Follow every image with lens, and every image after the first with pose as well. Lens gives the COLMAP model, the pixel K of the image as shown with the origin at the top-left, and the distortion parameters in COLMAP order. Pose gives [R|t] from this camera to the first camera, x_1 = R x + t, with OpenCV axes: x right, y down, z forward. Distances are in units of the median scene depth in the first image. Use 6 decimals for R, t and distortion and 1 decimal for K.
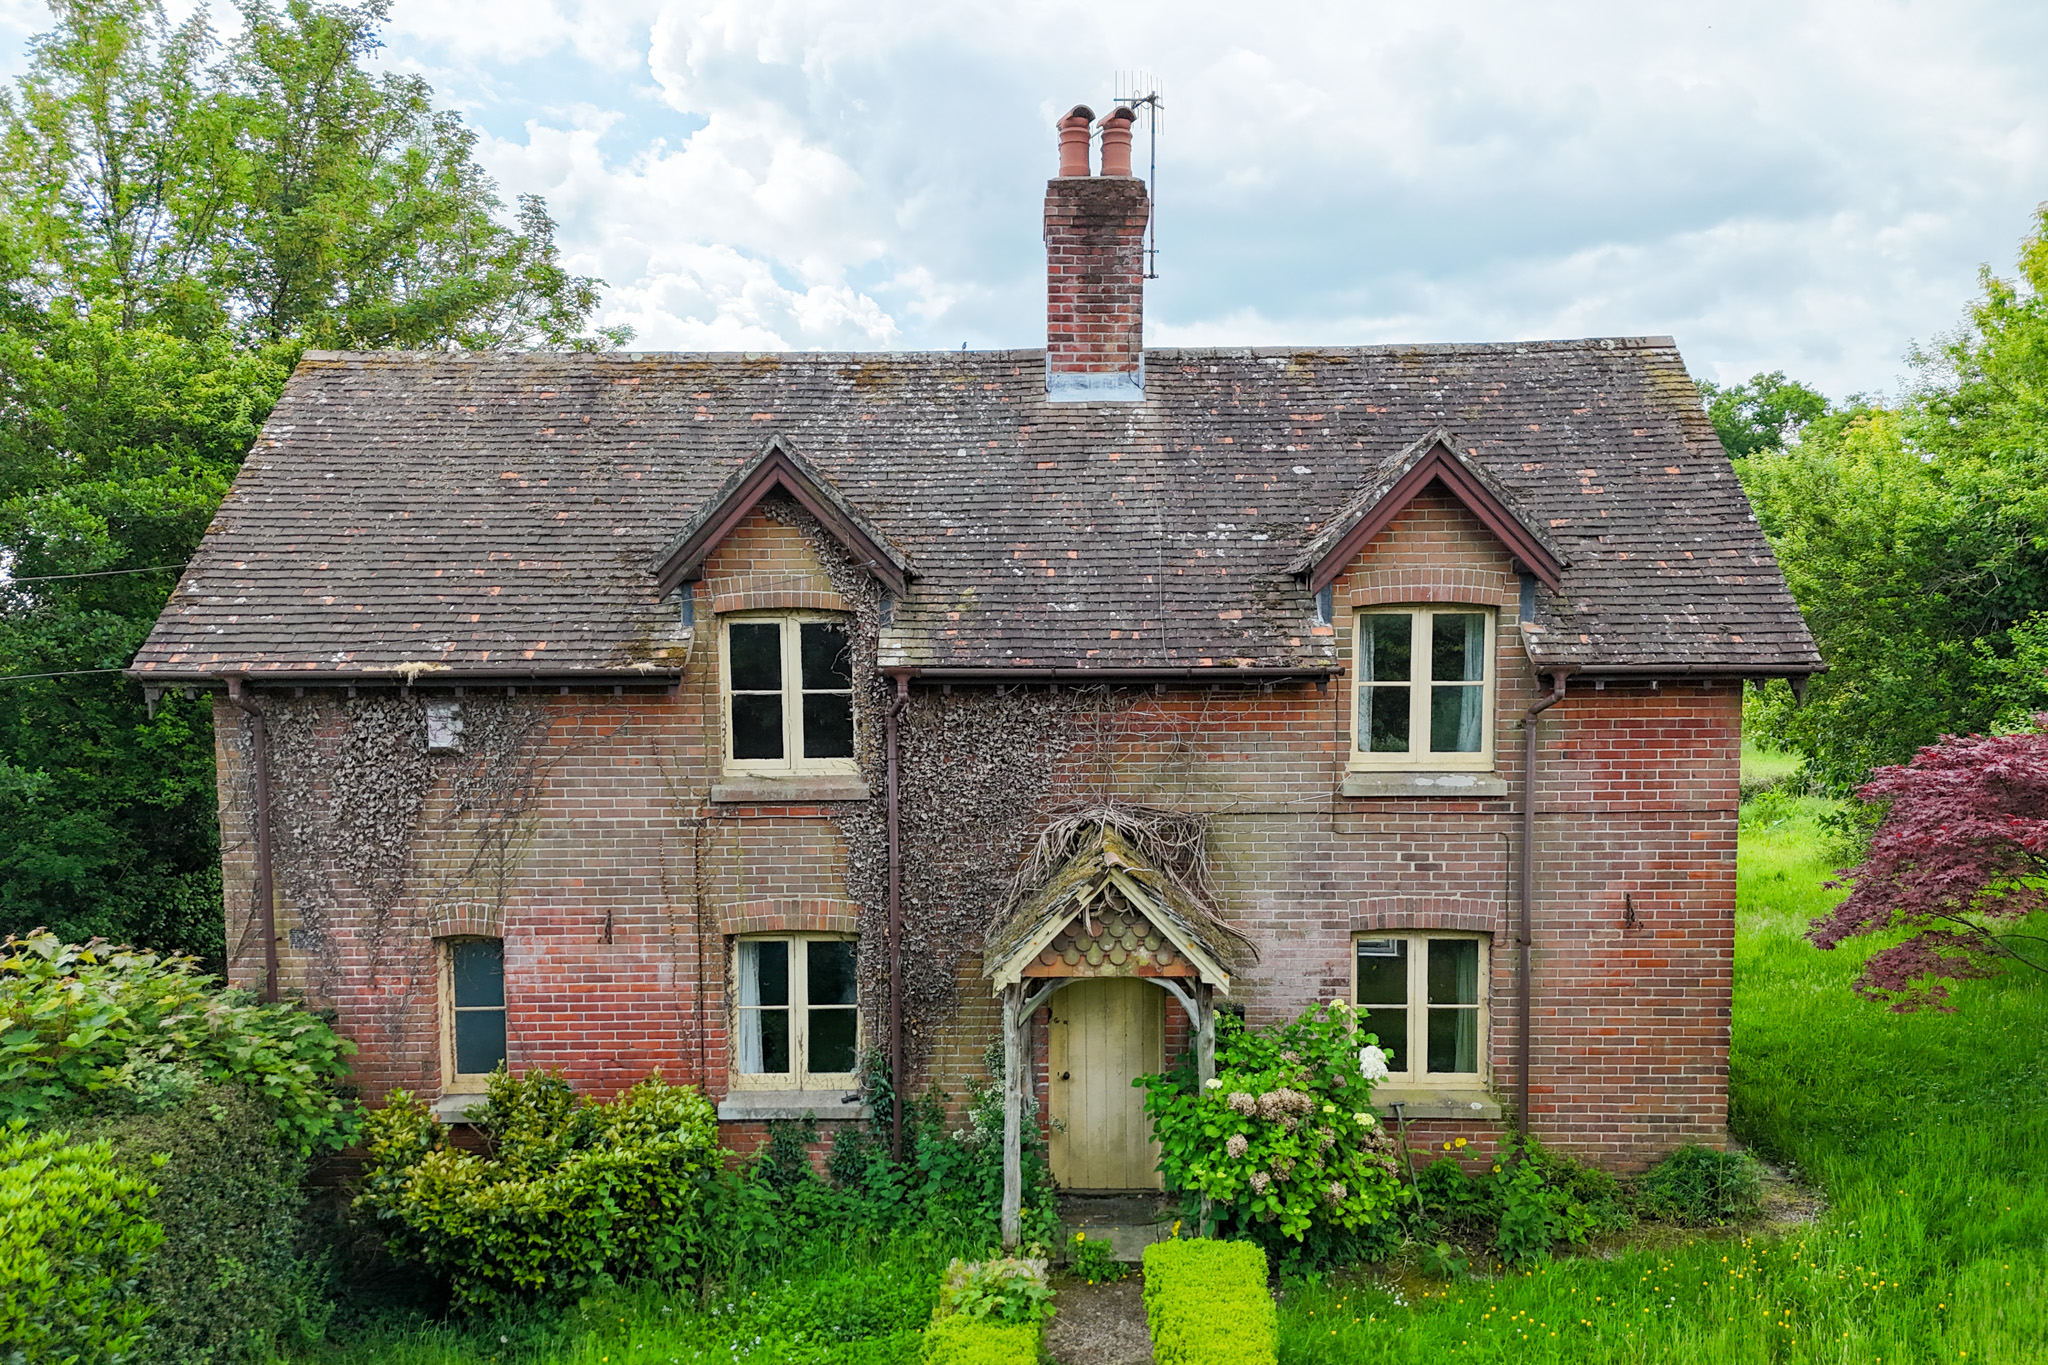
lens RADIAL K [[1602.6, 0, 1035.1], [0, 1602.6, 685.0], [0, 0, 1]] dist [0.052902, -0.008224]
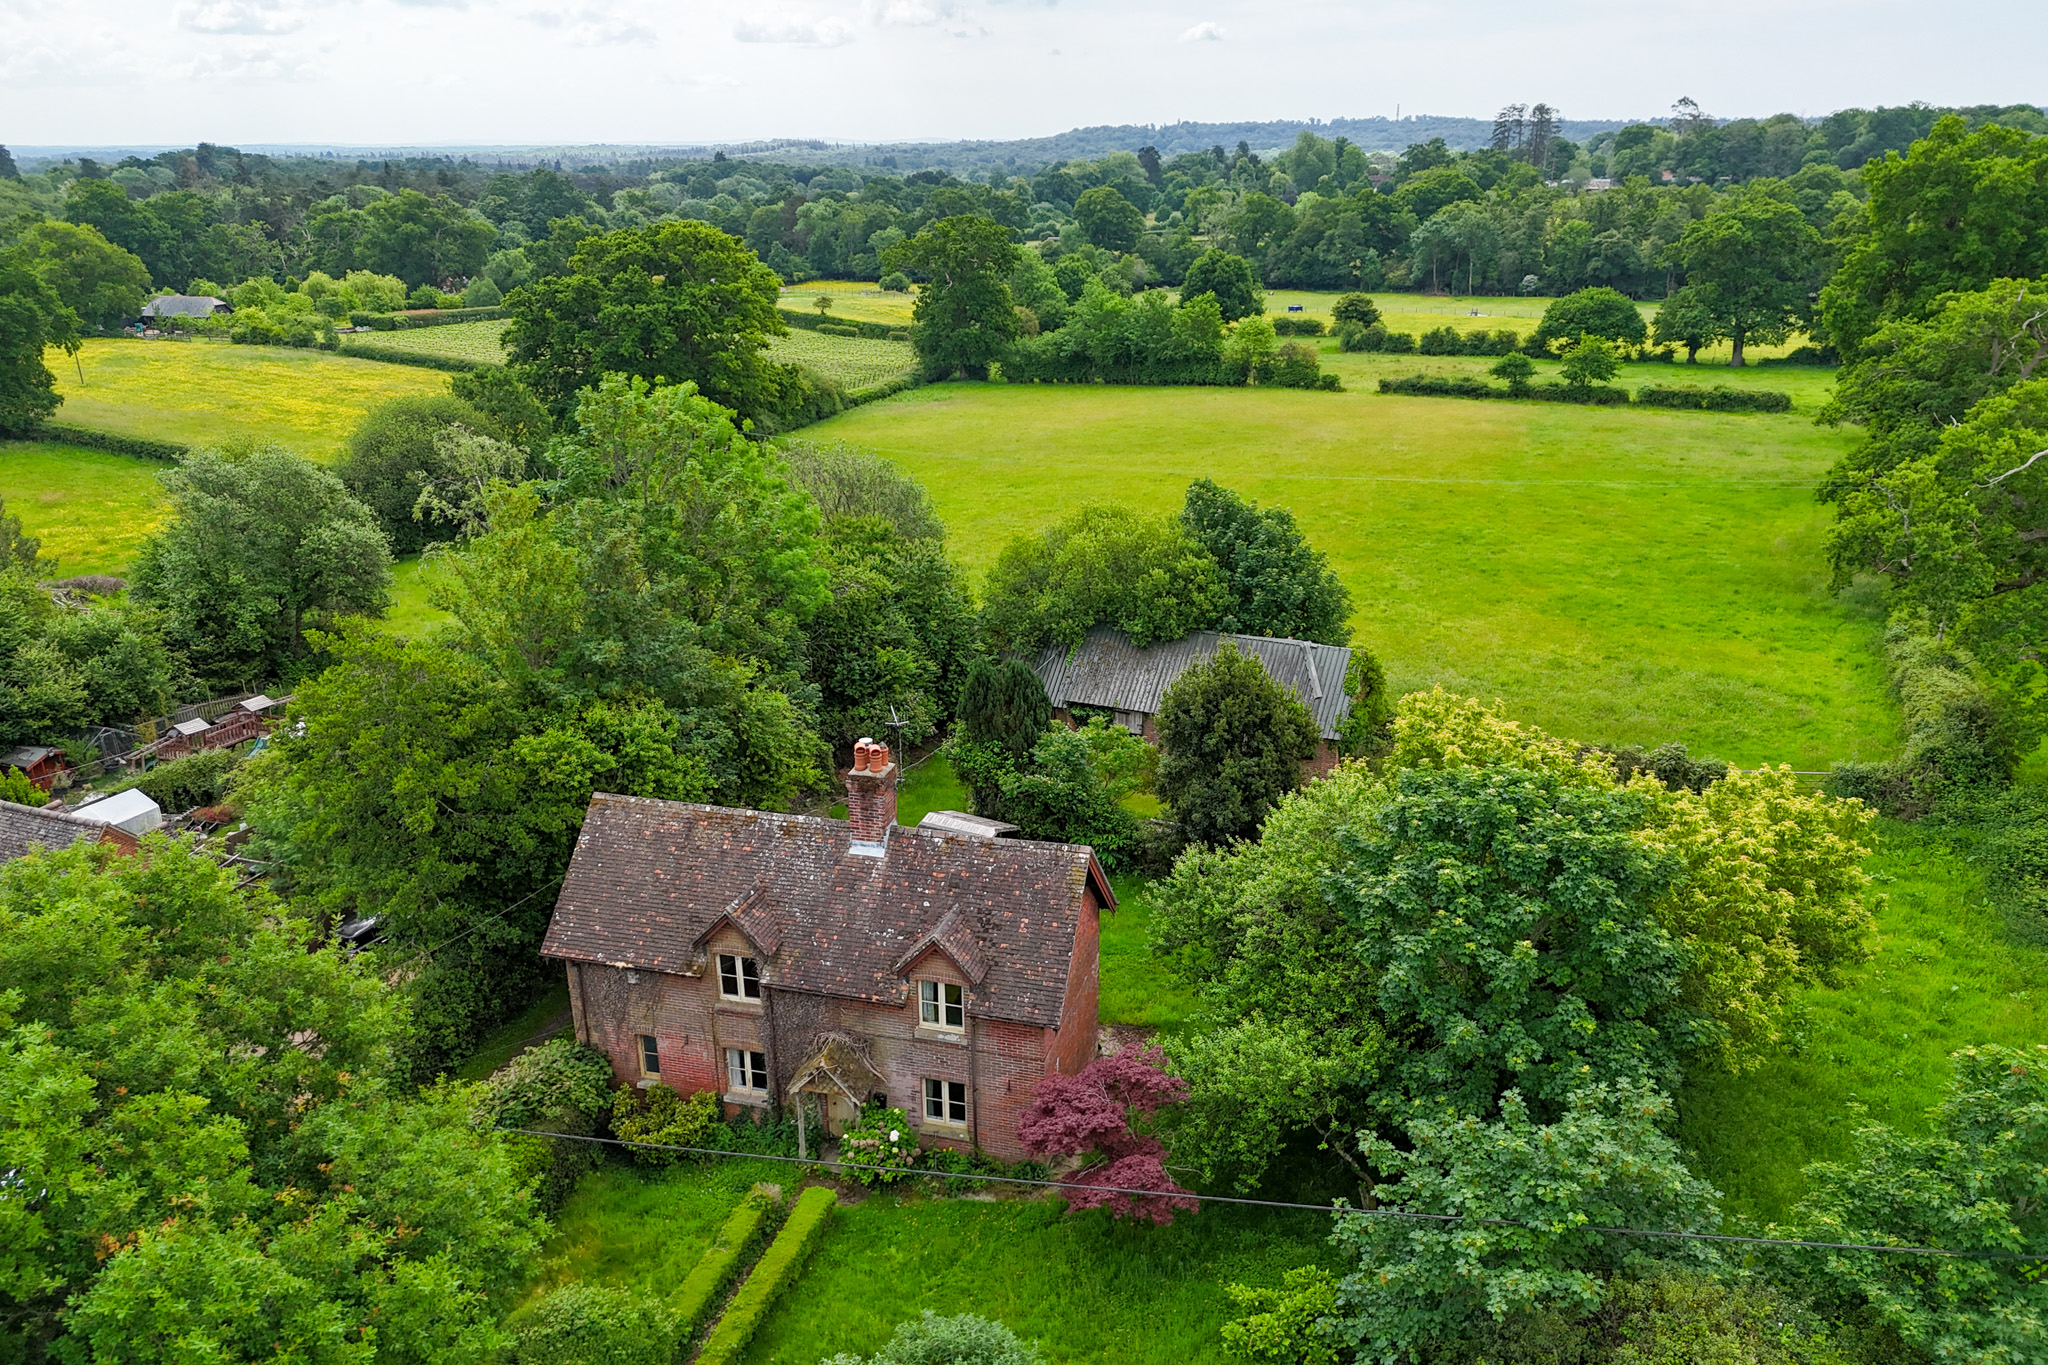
lens RADIAL K [[1602.6, 0, 1016.7], [0, 1602.6, 685.3], [0, 0, 1]] dist [0.052902, -0.008224]
pose [[0.967248, 0.083220, -0.239803, 0.995981], [-0.011538, 0.958166, 0.285980, -1.350544], [0.253570, -0.273847, 0.927745, -1.452238]]
